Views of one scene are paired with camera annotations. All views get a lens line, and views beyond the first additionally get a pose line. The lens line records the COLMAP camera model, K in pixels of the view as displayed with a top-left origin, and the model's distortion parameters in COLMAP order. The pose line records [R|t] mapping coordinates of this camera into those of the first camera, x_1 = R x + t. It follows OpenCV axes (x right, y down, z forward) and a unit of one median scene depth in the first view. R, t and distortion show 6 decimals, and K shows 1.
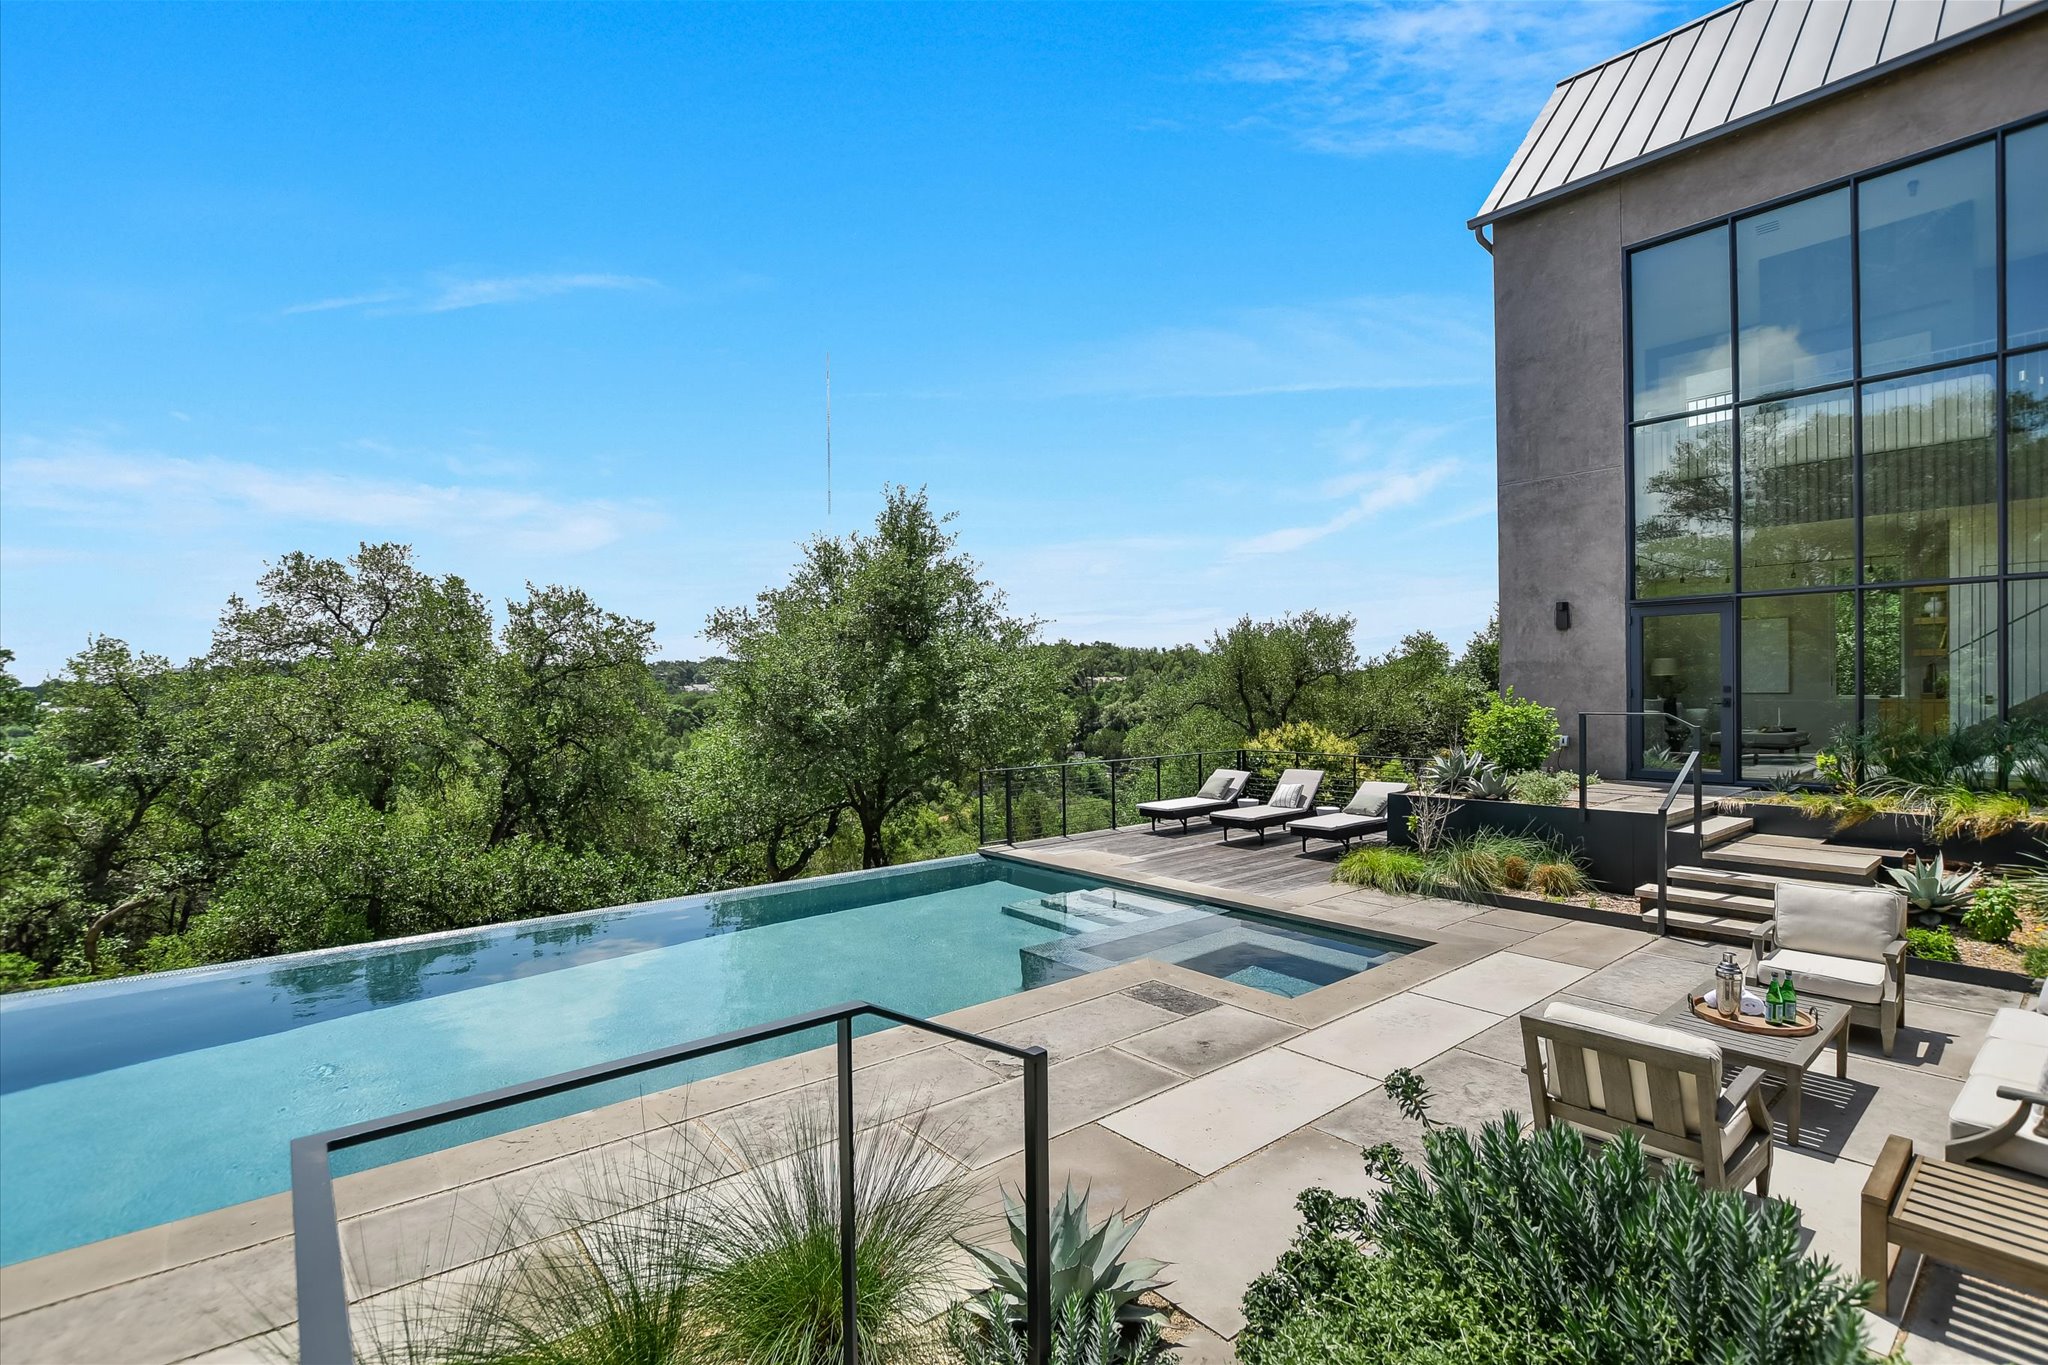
lens RADIAL K [[915.2, 0, 1027.0], [0, 915.2, 689.6], [0, 0, 1]] dist [-0.000607, -0.000057]
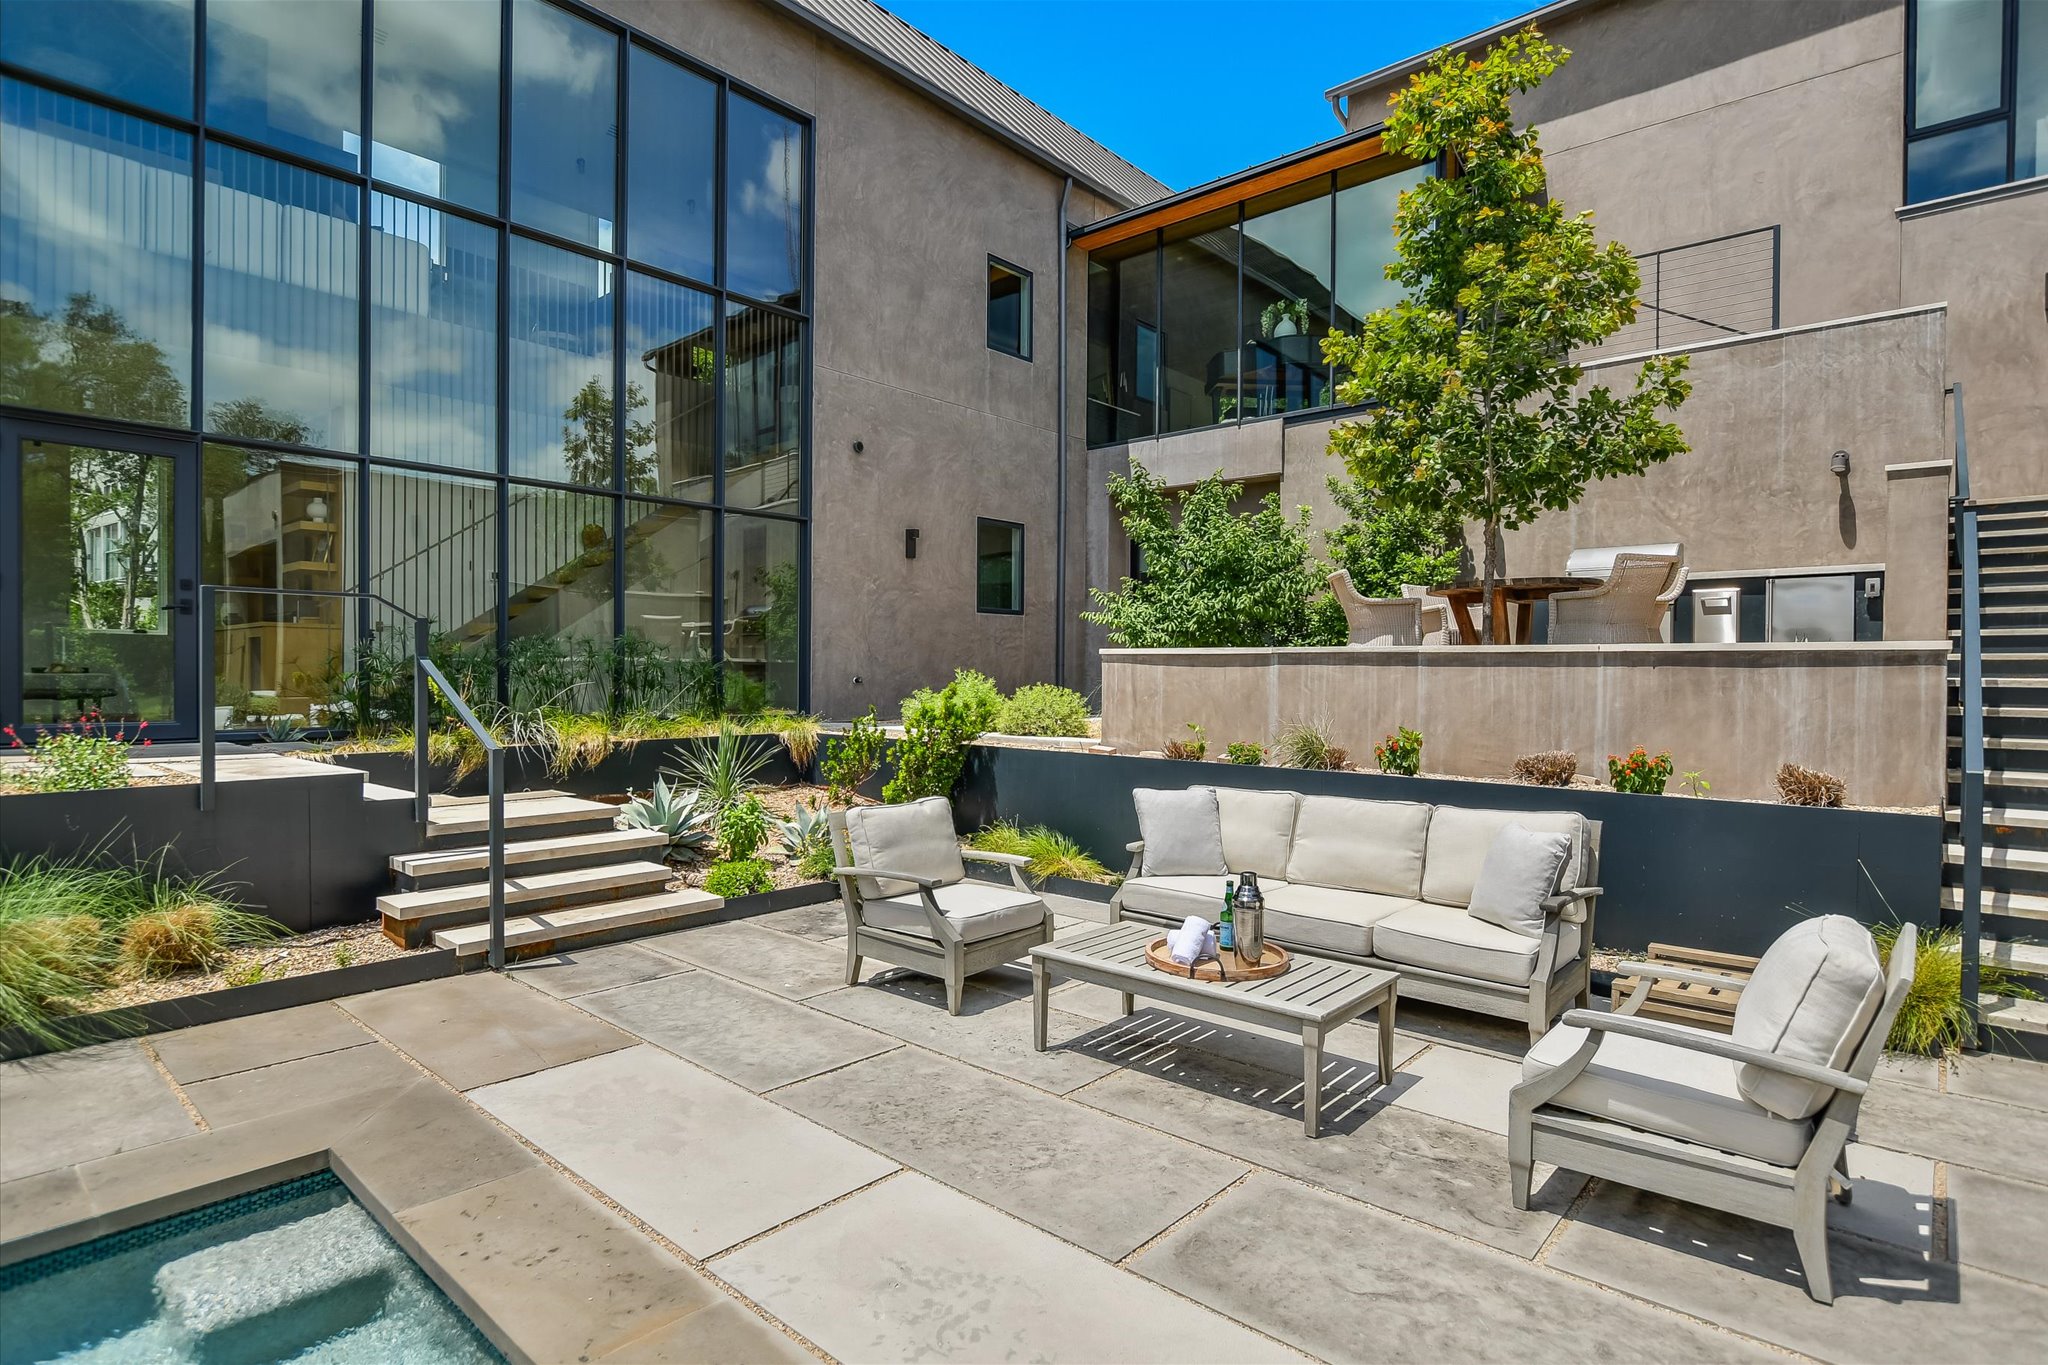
lens RADIAL K [[1050.1, 0, 1026.7], [0, 1050.1, 682.6], [0, 0, 1]] dist [-0.003402, -0.000344]
pose [[-0.141416, 0.005374, 0.989936, 0.006446], [-0.004803, 0.999970, -0.006114, 0.093773], [-0.989939, -0.005620, -0.141386, 0.769404]]
